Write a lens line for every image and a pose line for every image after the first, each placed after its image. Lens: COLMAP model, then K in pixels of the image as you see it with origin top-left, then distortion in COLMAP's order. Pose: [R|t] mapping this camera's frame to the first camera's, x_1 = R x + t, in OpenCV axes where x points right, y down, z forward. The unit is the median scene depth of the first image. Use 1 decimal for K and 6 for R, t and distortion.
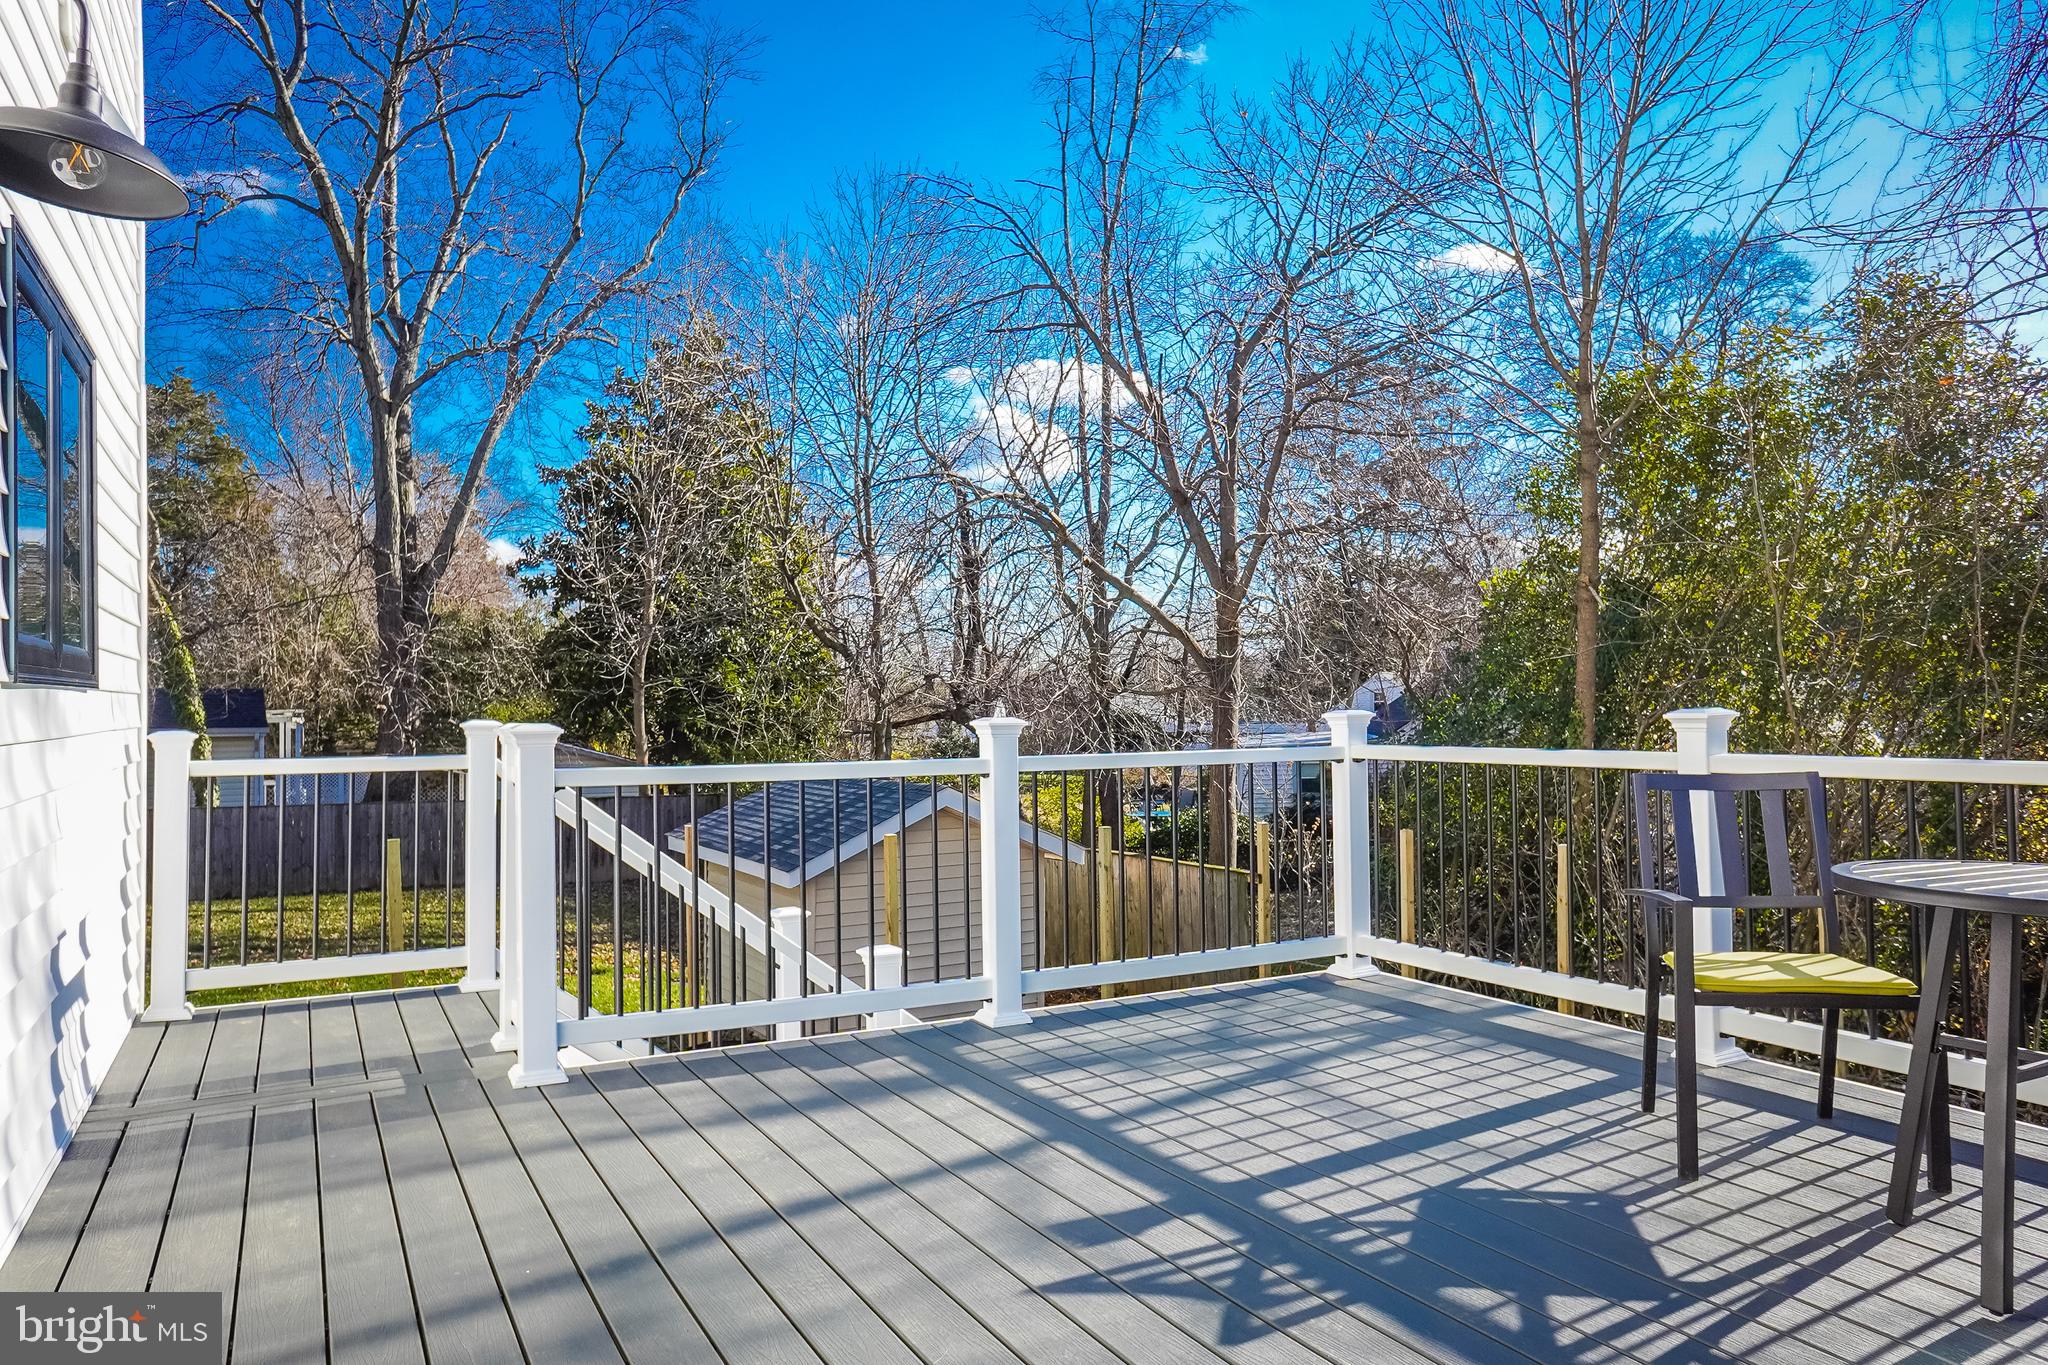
lens RADIAL K [[1458.7, 0, 1037.5], [0, 1458.7, 684.2], [0, 0, 1]] dist [0.006323, 0.009461]
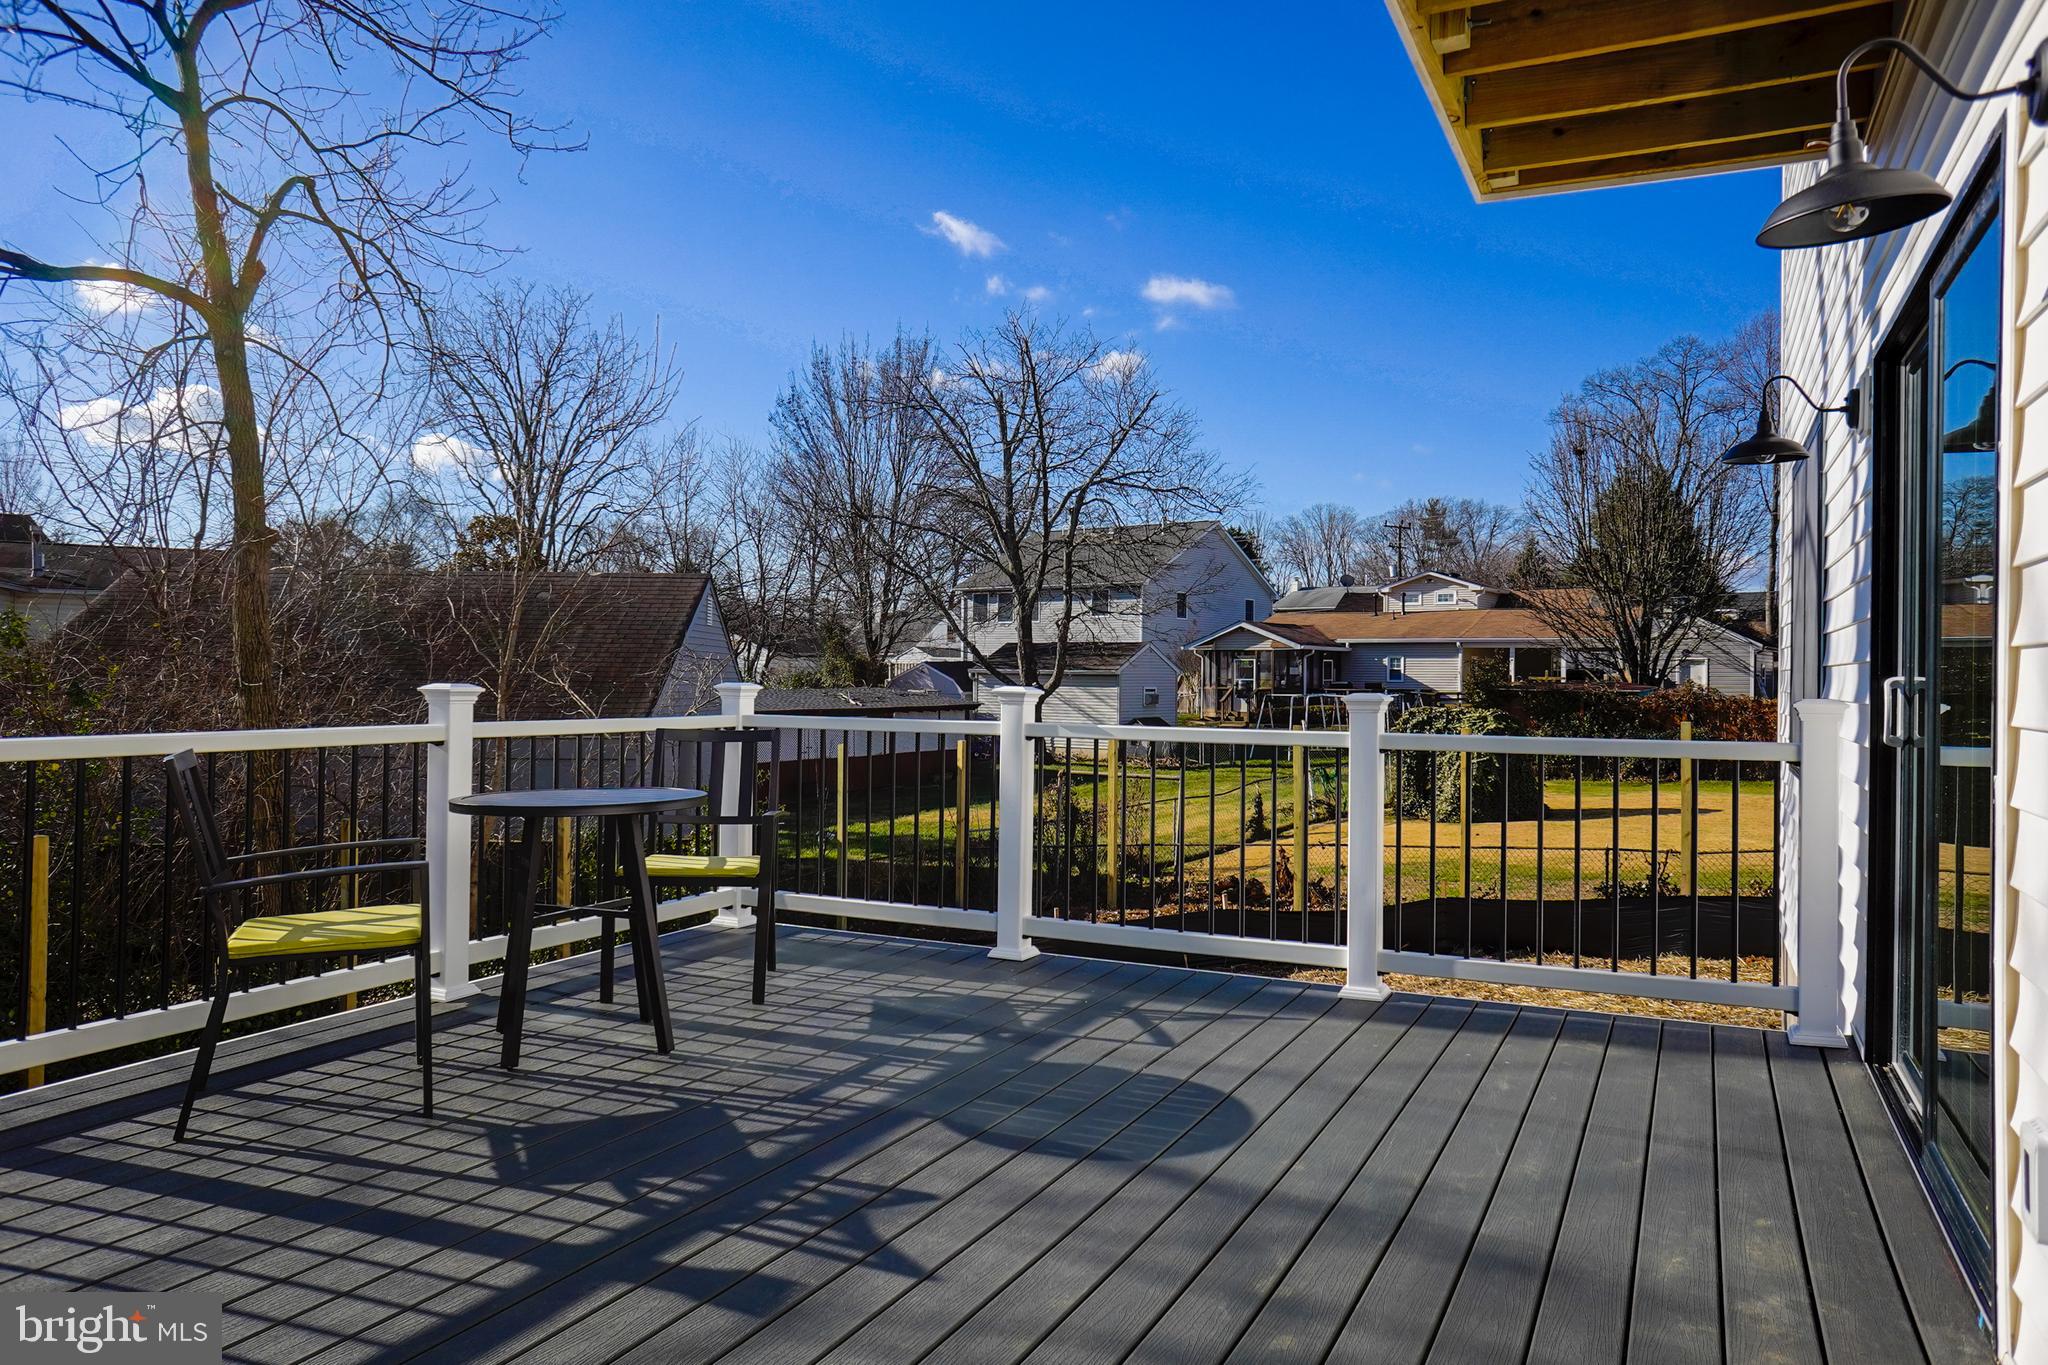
lens RADIAL K [[1458.7, 0, 1037.5], [0, 1458.7, 684.2], [0, 0, 1]] dist [0.006323, 0.009461]
pose [[-0.612004, 0.006673, 0.790827, -0.761212], [-0.010833, 0.999800, -0.016820, 0.032241], [-0.790781, -0.018861, -0.611809, 1.431731]]
